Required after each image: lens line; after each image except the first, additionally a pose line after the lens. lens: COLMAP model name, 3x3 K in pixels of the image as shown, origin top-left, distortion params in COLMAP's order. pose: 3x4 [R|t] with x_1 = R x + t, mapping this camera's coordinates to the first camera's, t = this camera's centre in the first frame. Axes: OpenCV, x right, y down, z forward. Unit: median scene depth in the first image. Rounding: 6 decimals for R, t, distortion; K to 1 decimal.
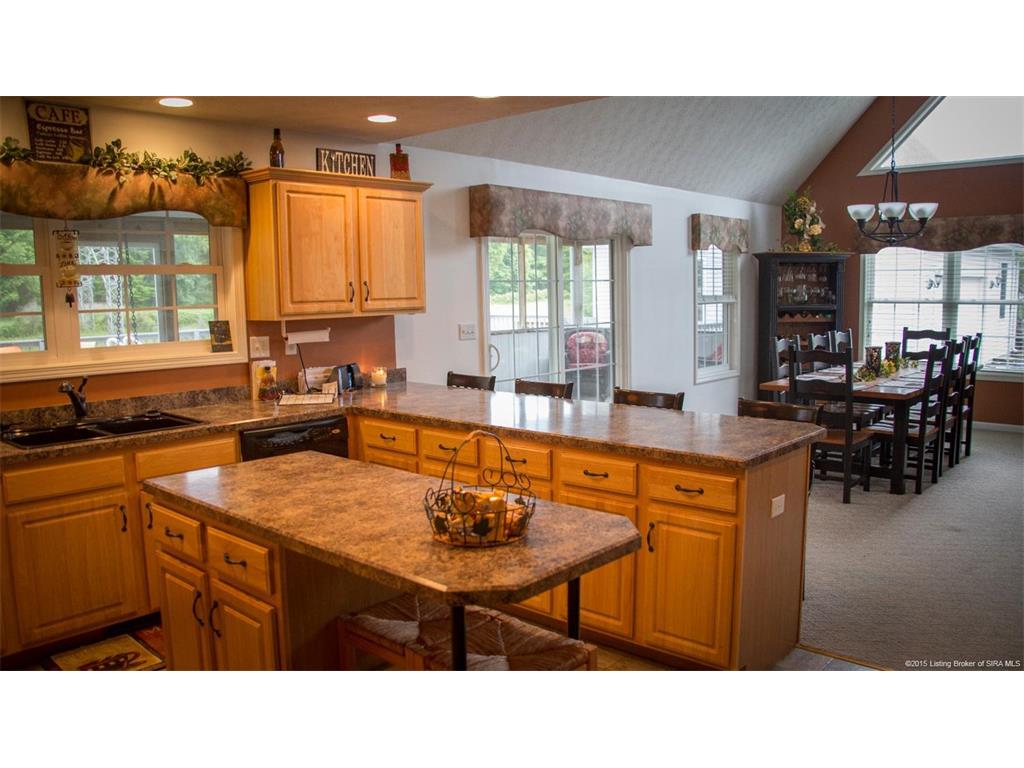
lens RADIAL K [[821.6, 0, 514.0], [0, 821.6, 381.3], [0, 0, 1]] dist [-0.003257, 0.000225]
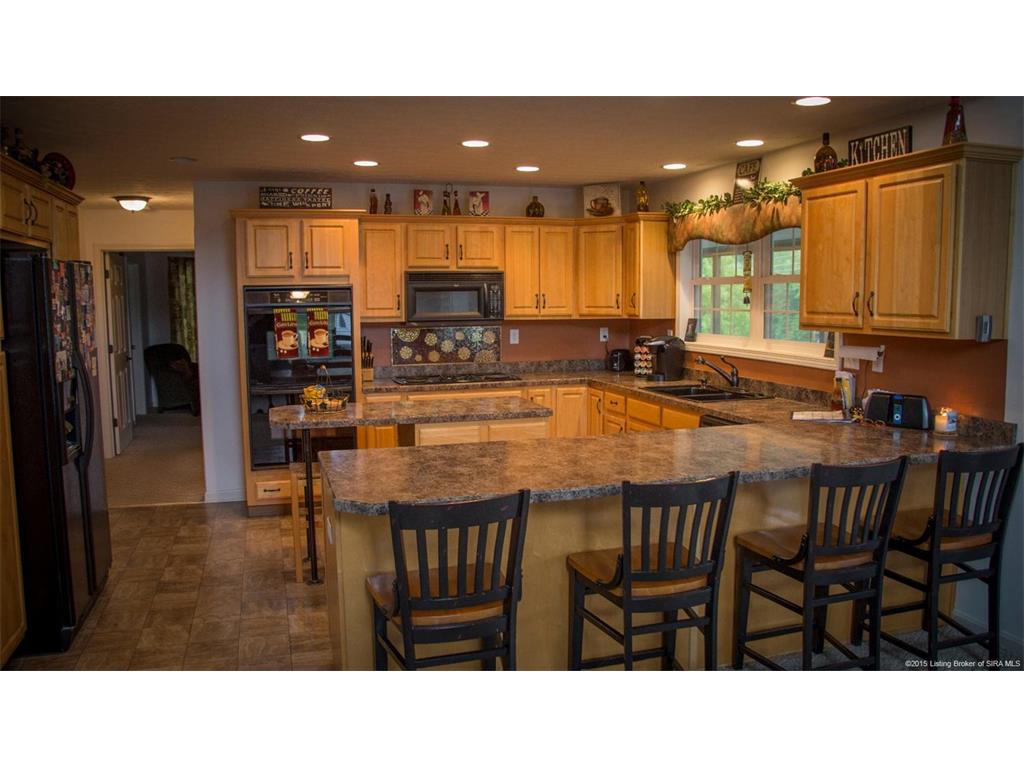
lens RADIAL K [[821.6, 0, 514.0], [0, 821.6, 385.0], [0, 0, 1]] dist [-0.003257, 0.000225]
pose [[-0.479759, 0.116874, -0.869581, 0.722085], [-0.094321, 0.978475, 0.183548, -0.150659], [0.872316, 0.170079, -0.458409, 1.107883]]
